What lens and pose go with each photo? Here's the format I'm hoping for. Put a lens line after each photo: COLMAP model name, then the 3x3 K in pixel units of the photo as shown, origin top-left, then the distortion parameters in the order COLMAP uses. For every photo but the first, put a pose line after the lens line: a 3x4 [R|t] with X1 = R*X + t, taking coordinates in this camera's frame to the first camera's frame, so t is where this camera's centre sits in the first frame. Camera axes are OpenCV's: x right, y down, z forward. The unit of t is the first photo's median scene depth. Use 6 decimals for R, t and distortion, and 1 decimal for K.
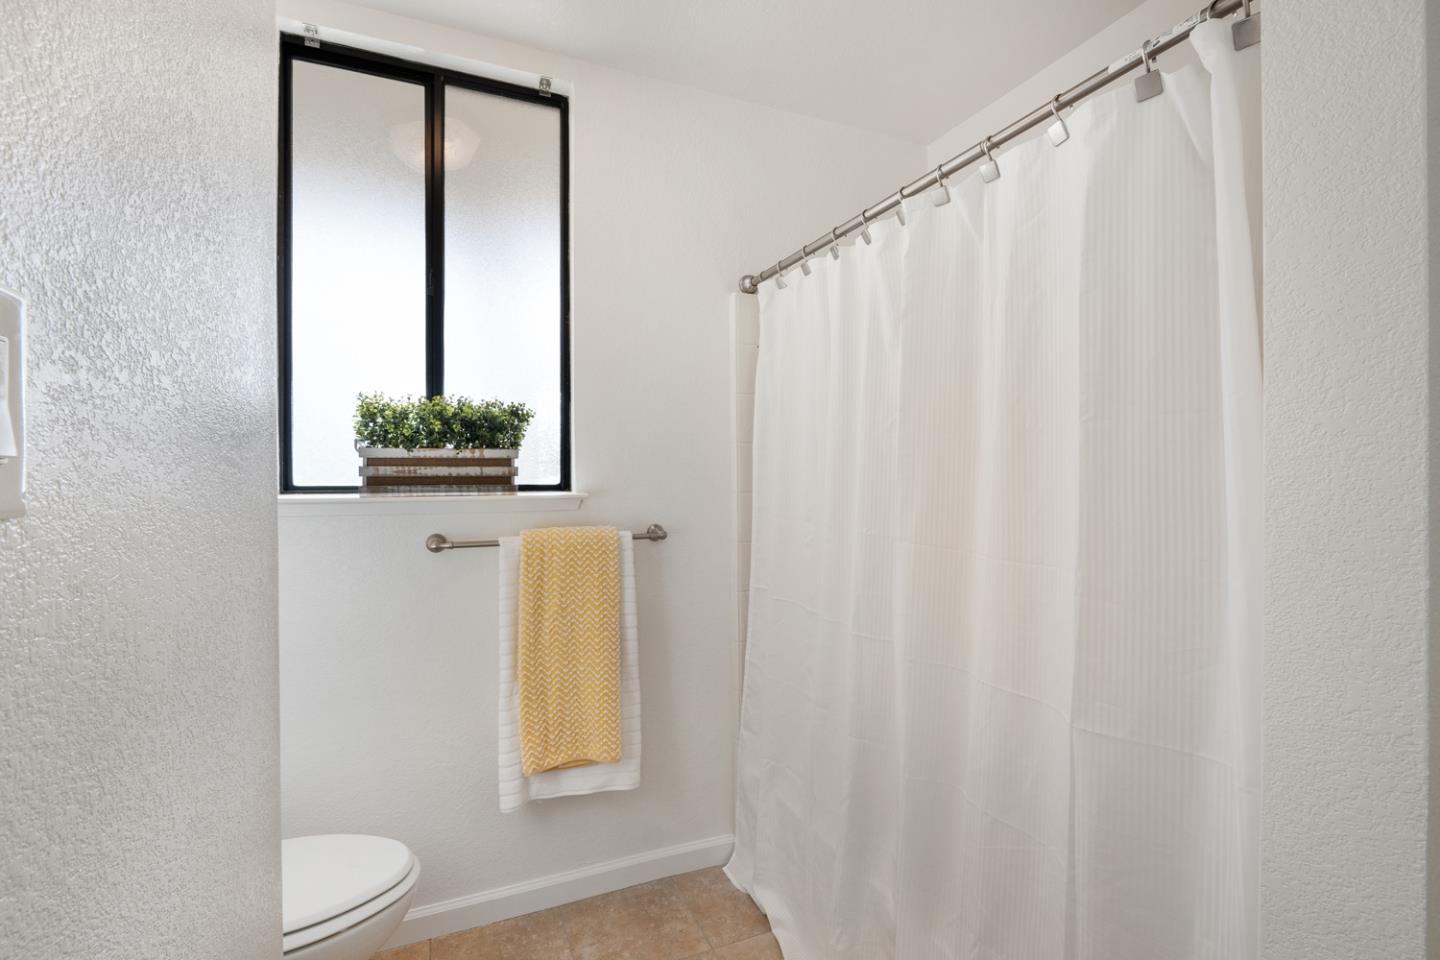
lens RADIAL K [[660.6, 0, 722.7], [0, 660.6, 474.5], [0, 0, 1]] dist [-0.002343, 0.000401]
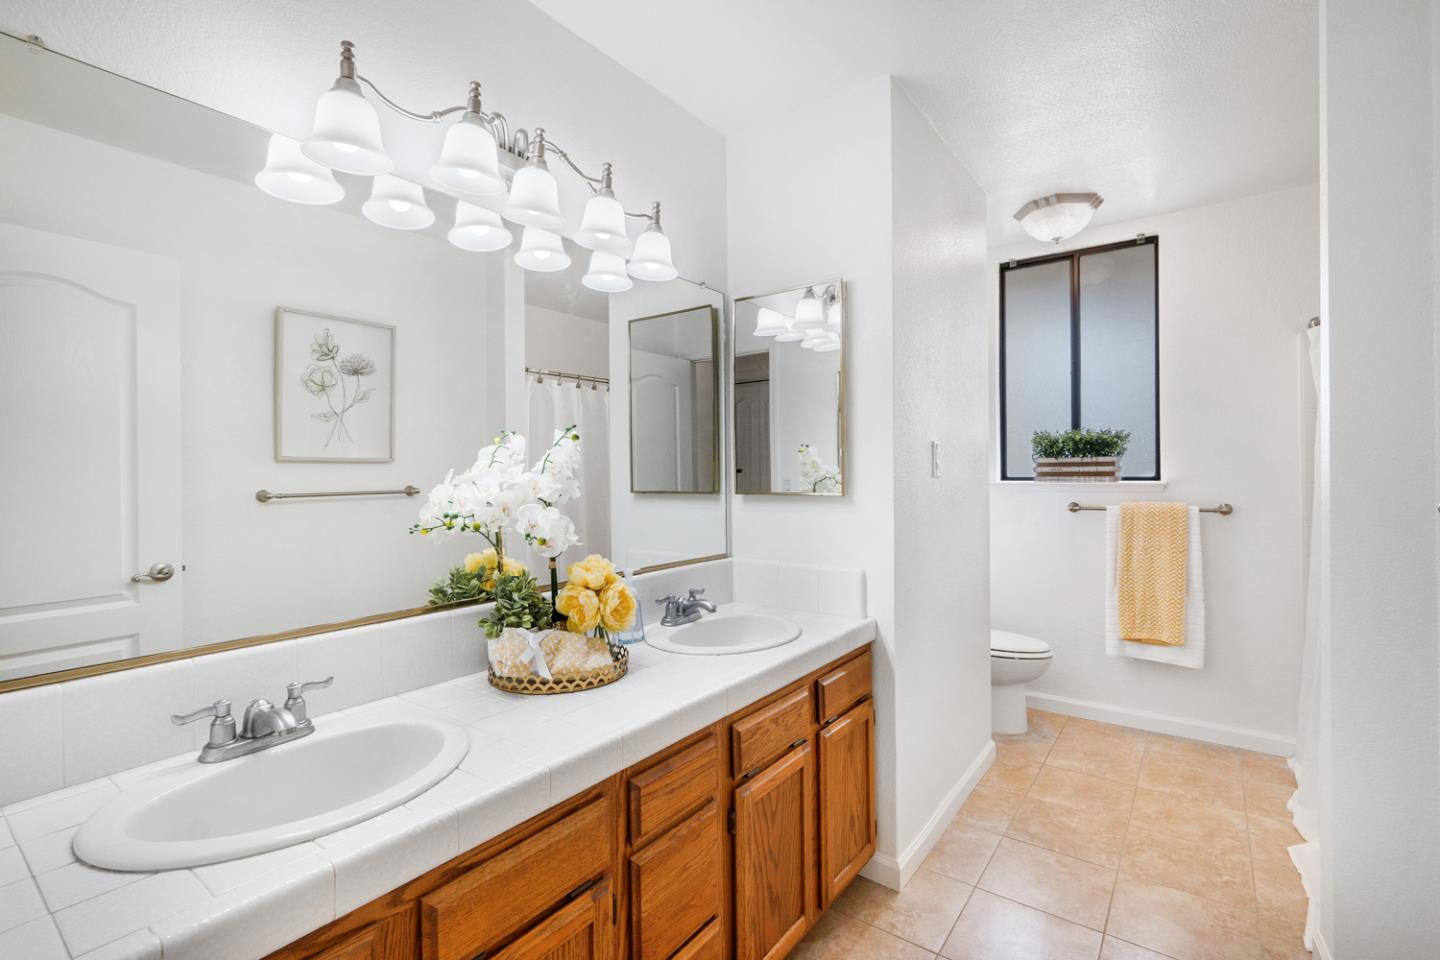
lens RADIAL K [[660.6, 0, 722.7], [0, 660.6, 474.5], [0, 0, 1]] dist [-0.002343, 0.000401]
pose [[0.490861, -0.001403, -0.871237, 0.716082], [0.009520, 0.999948, 0.003754, -0.006458], [0.871186, -0.010137, 0.490849, -0.796554]]
